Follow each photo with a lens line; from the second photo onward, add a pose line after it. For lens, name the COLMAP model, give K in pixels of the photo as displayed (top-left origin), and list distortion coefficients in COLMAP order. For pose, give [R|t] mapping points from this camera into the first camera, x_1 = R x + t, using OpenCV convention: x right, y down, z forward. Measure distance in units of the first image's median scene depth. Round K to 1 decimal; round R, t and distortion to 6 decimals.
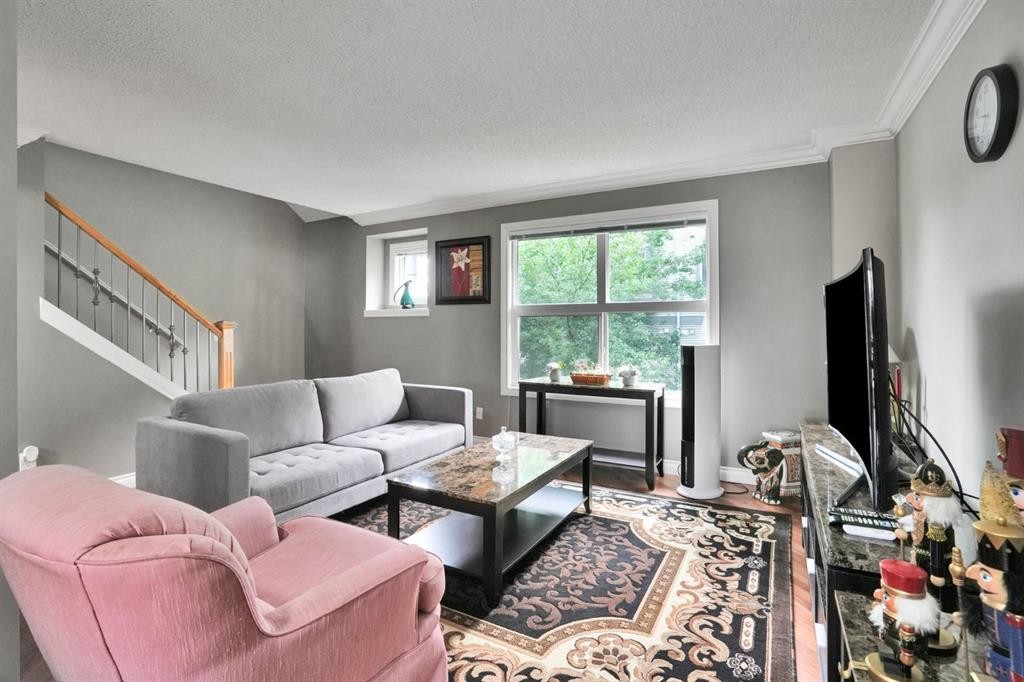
lens RADIAL K [[478.6, 0, 515.7], [0, 478.6, 321.6], [0, 0, 1]] dist [-0.040269, 0.010369]
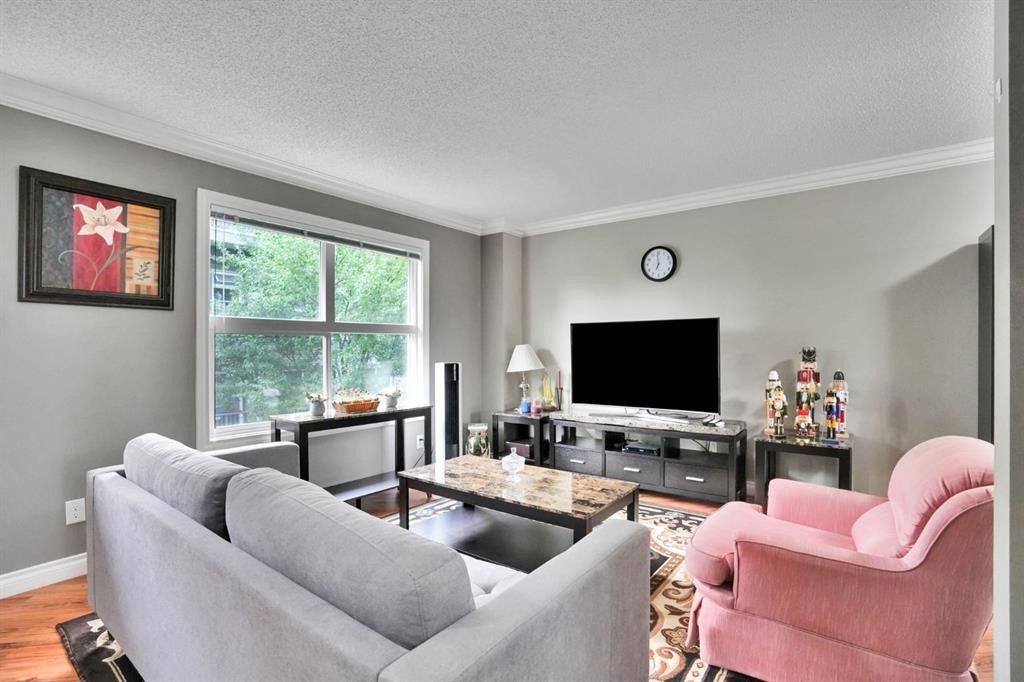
lens RADIAL K [[478.6, 0, 507.2], [0, 478.6, 343.3], [0, 0, 1]] dist [-0.040269, 0.010369]
pose [[0.155648, 0.009512, 0.987767, -0.665135], [-0.006616, 0.999941, -0.008587, 0.007519], [-0.987790, -0.005199, 0.155701, 0.561930]]
